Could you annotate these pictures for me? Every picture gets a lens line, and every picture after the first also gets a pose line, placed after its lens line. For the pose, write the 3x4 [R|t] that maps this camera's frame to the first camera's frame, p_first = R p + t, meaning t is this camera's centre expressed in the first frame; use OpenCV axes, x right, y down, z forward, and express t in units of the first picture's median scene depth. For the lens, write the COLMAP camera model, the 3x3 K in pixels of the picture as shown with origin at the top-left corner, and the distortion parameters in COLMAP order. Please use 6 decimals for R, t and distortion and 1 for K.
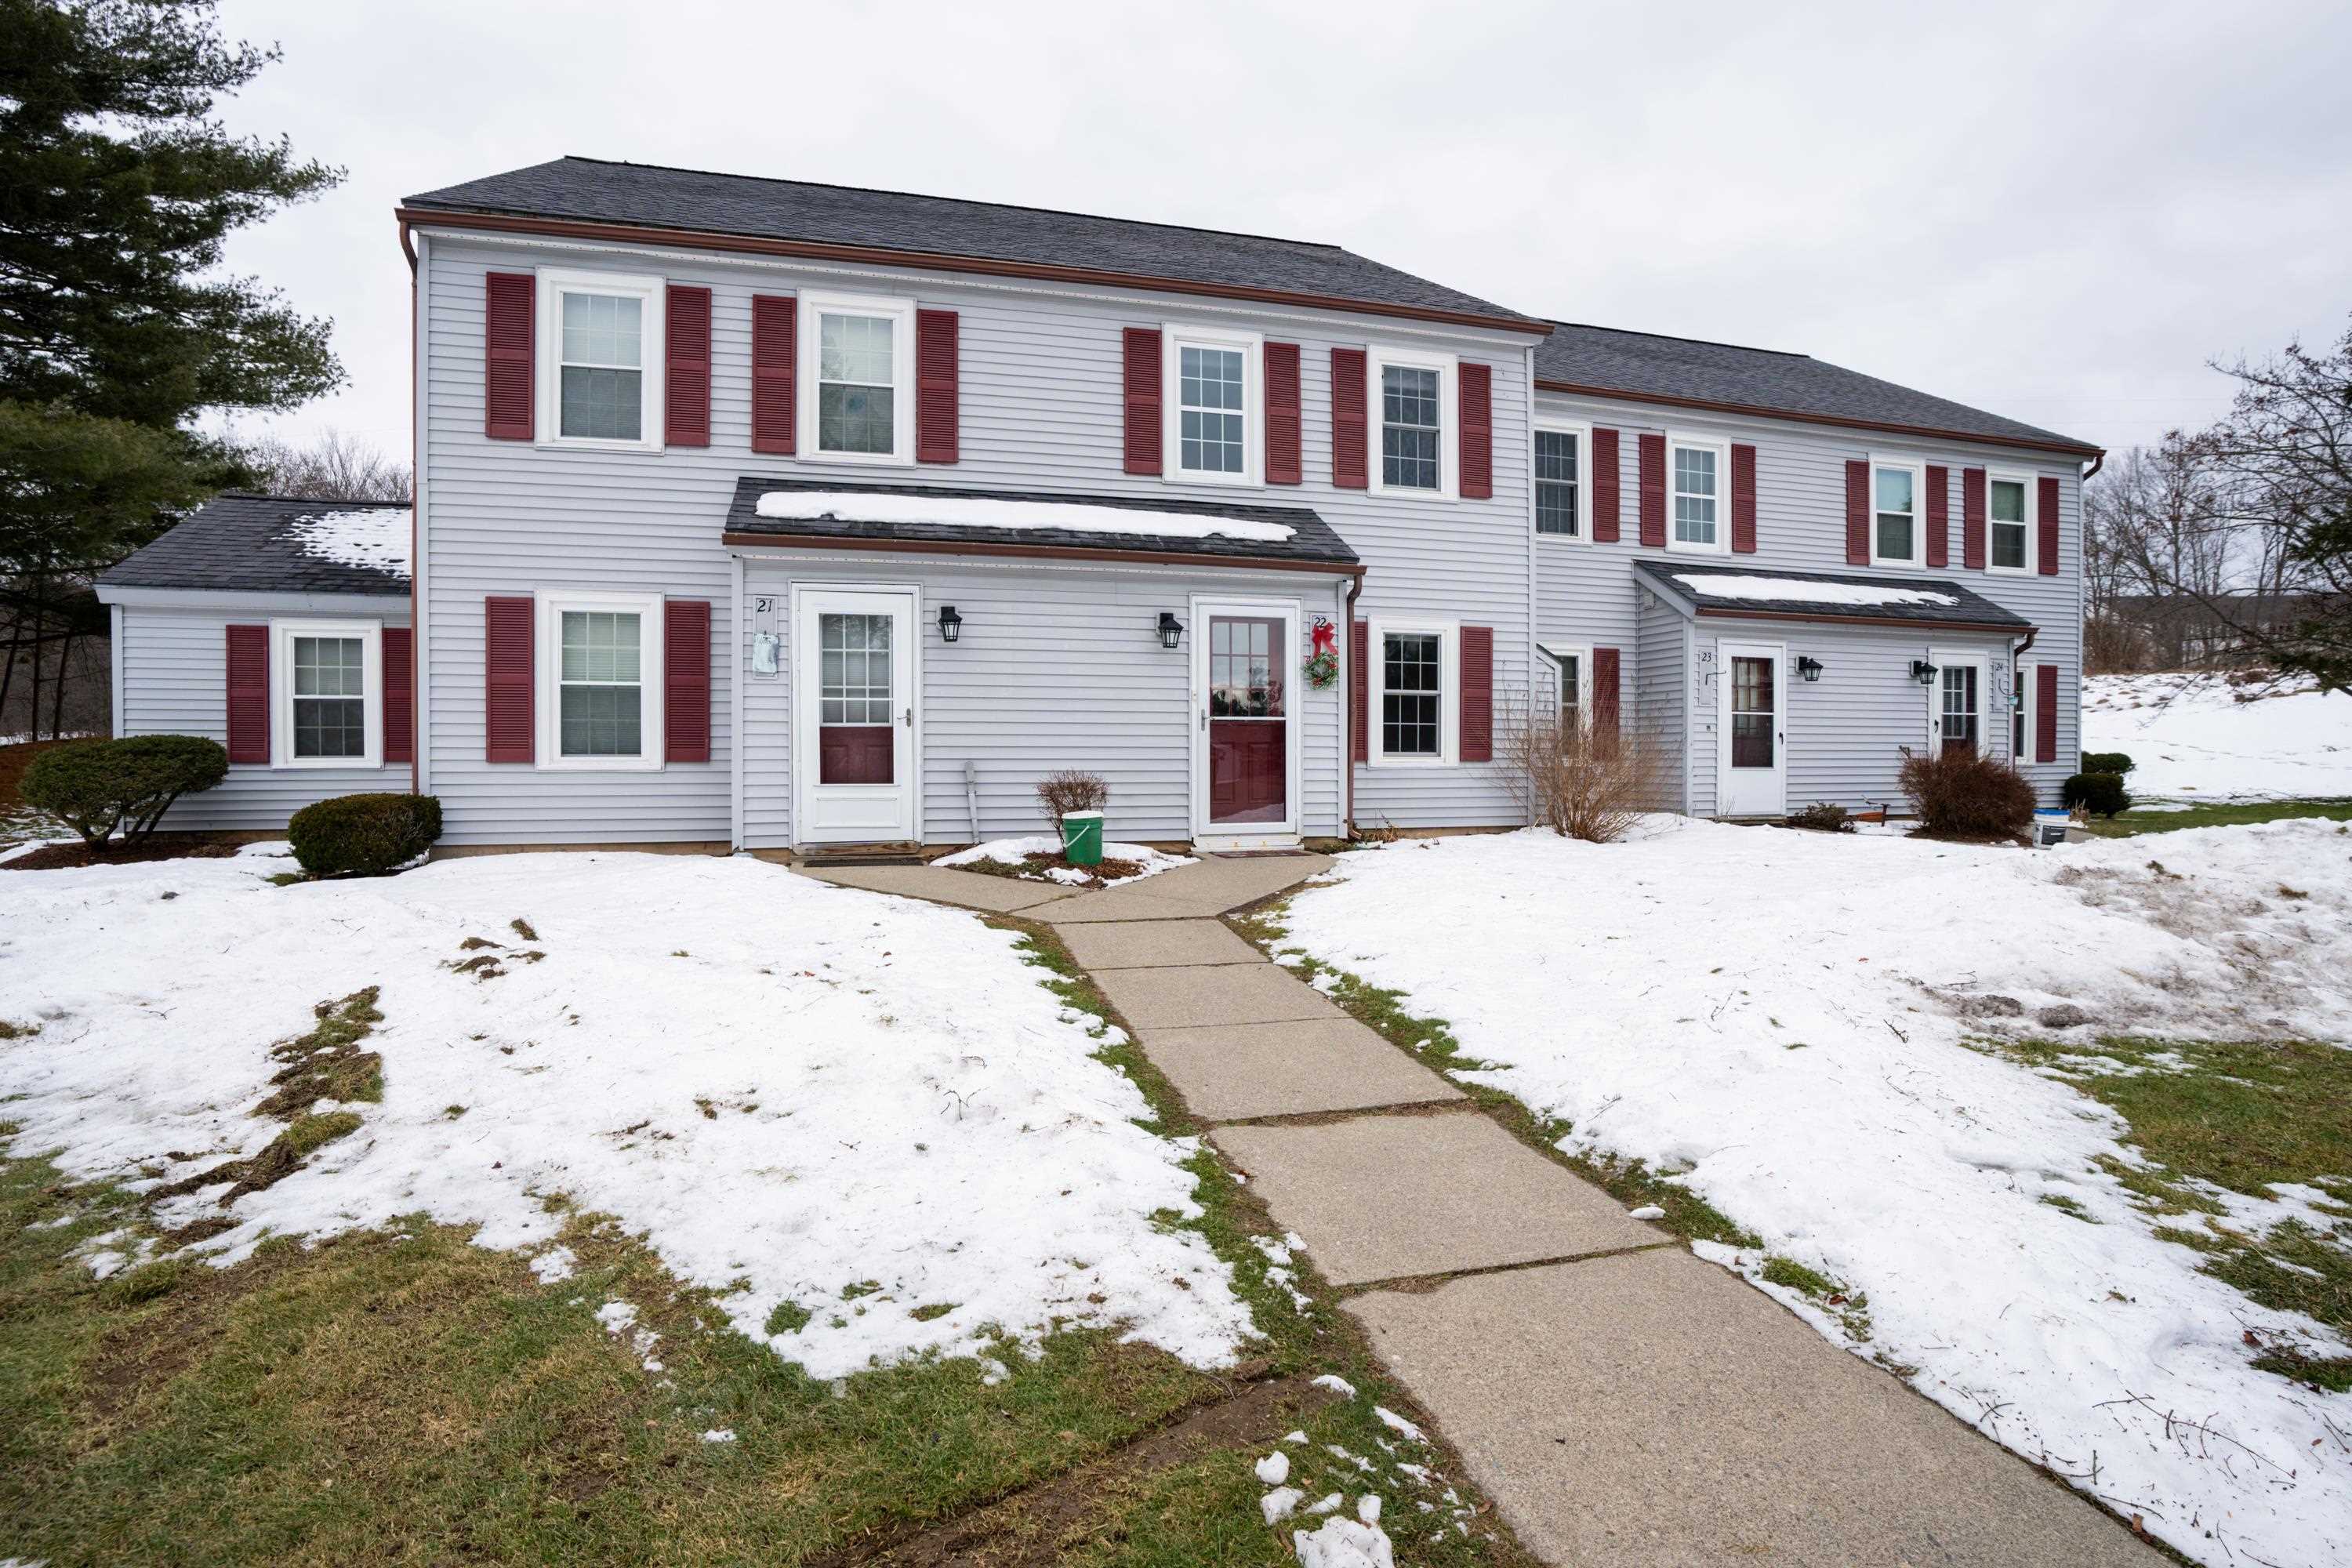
lens RADIAL K [[1196.1, 0, 1166.7], [0, 1196.1, 780.8], [0, 0, 1]] dist [-0.049336, 0.006260]
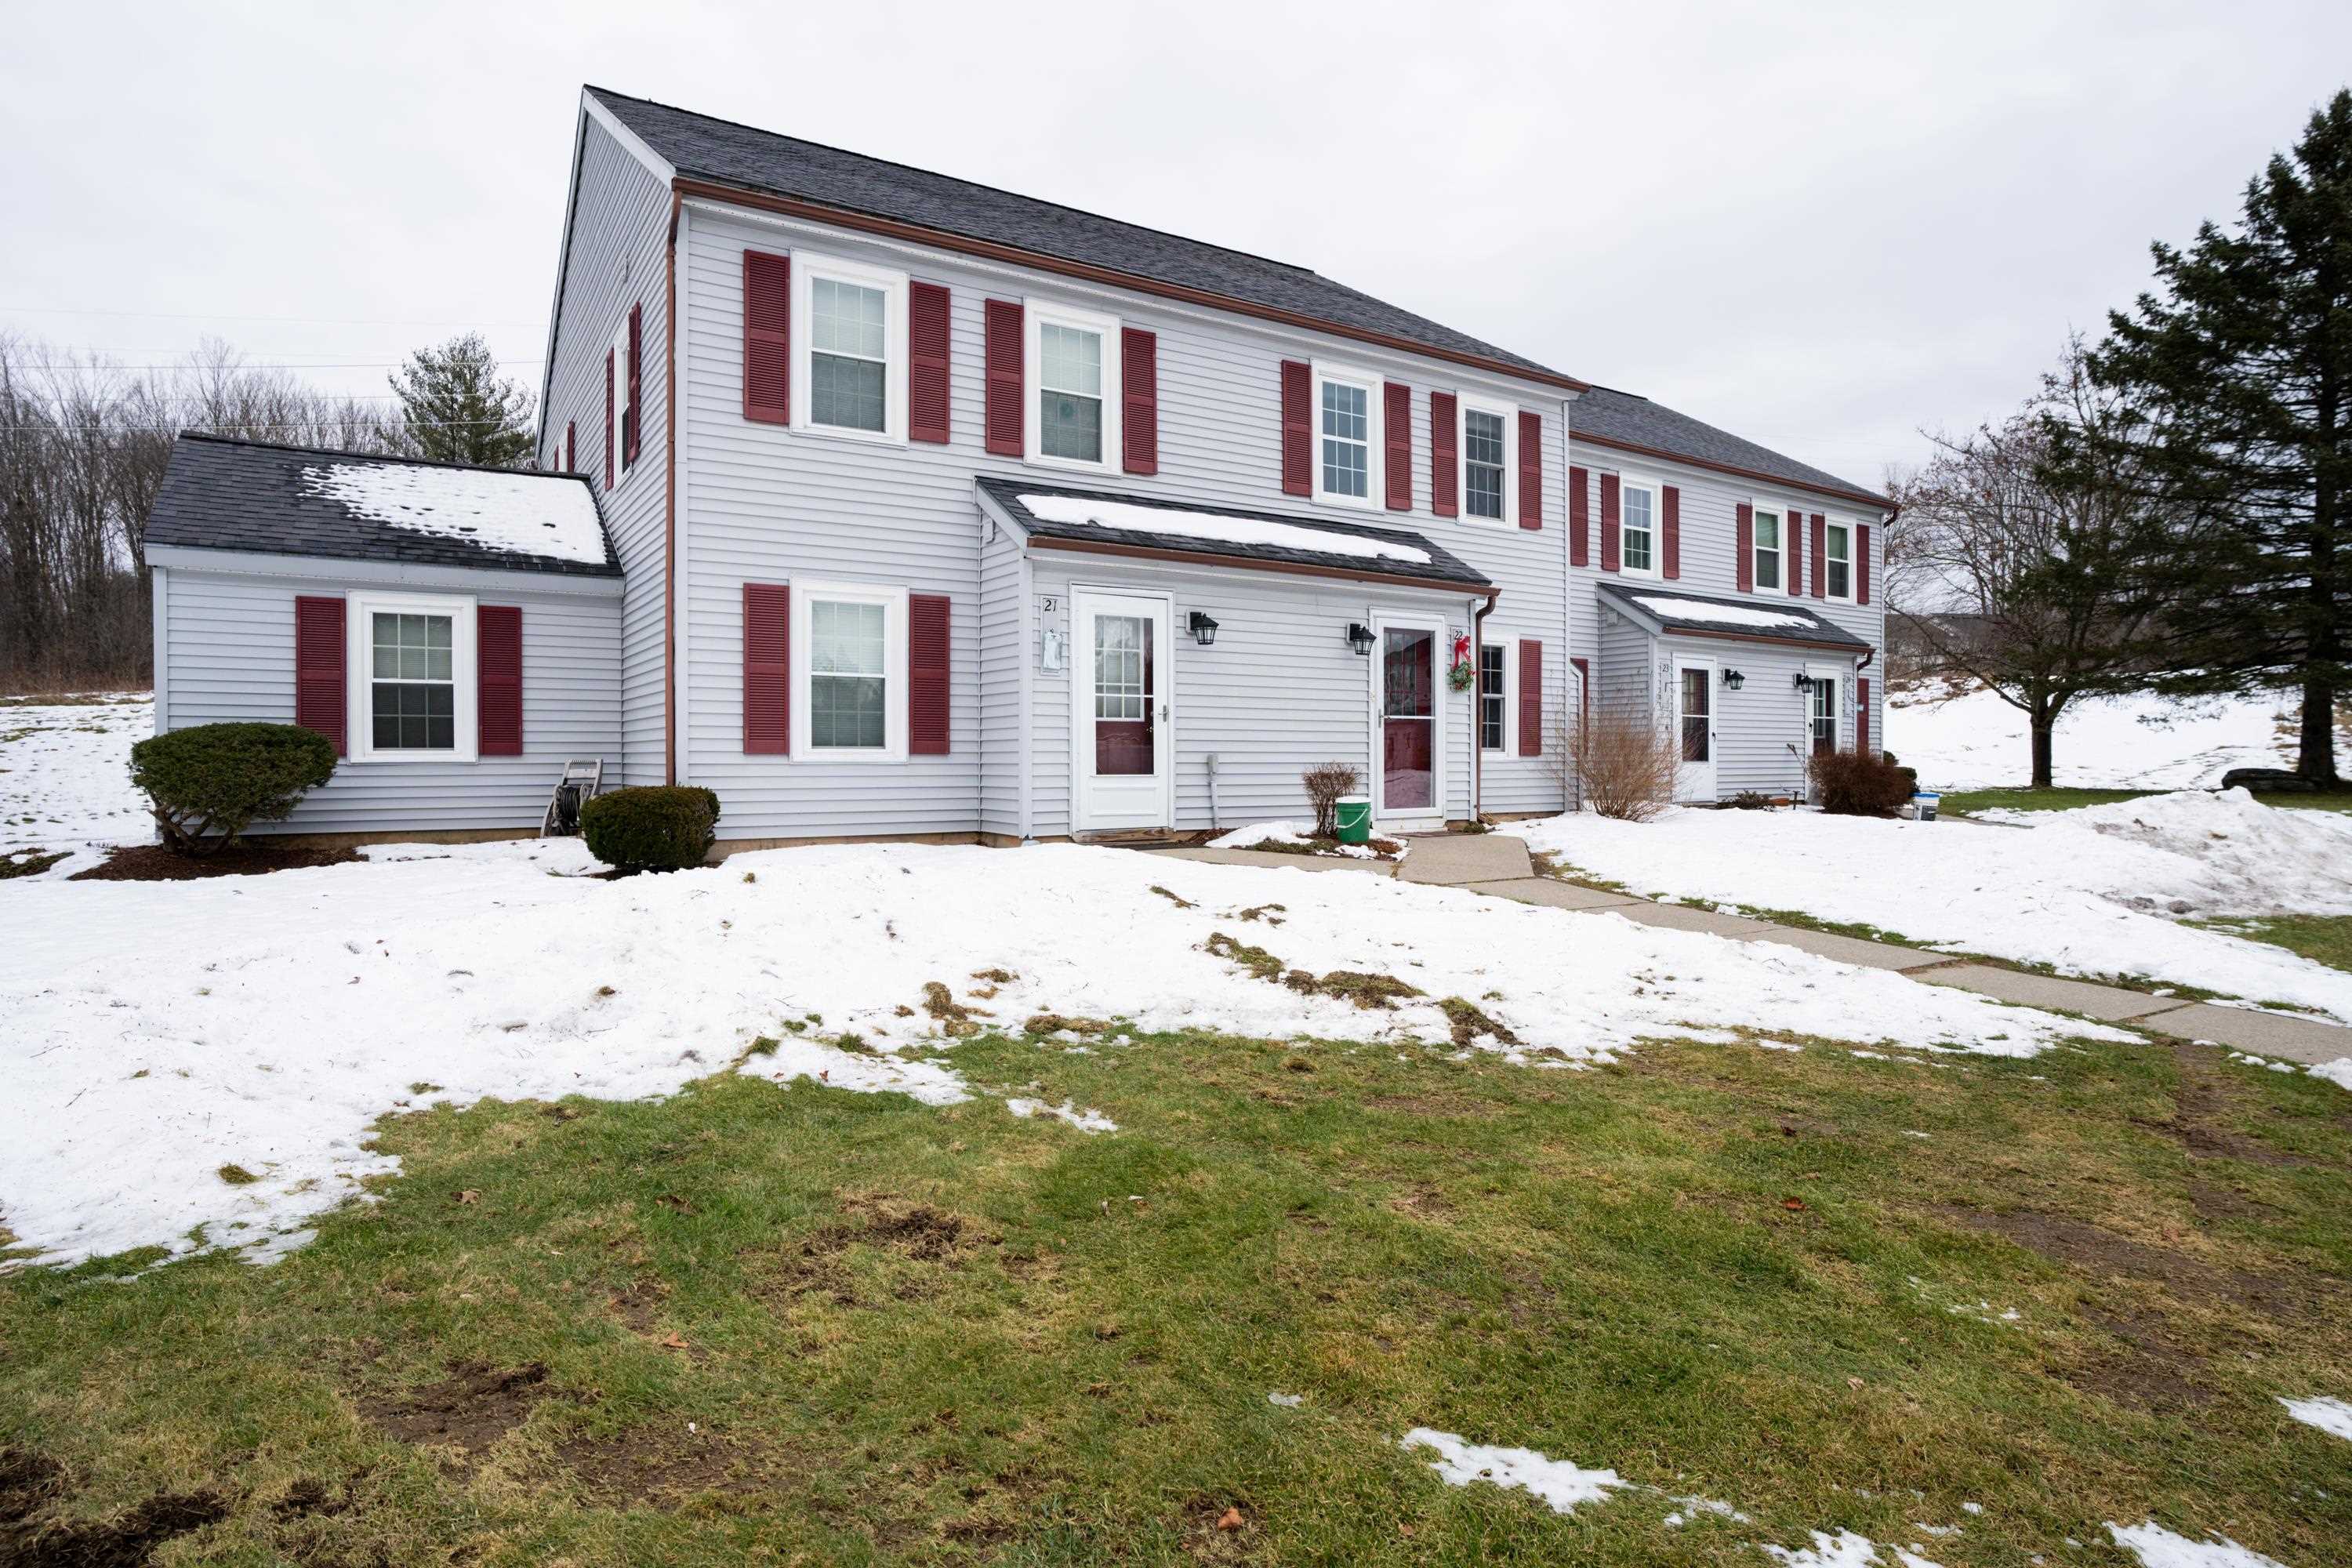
lens RADIAL K [[1330.7, 0, 1197.3], [0, 1330.7, 777.5], [0, 0, 1]] dist [-0.028164, -0.001056]
pose [[0.948821, -0.005031, 0.315774, -0.515867], [0.006672, 0.999969, -0.004115, 0.009413], [-0.315744, 0.006011, 0.948825, -0.140849]]
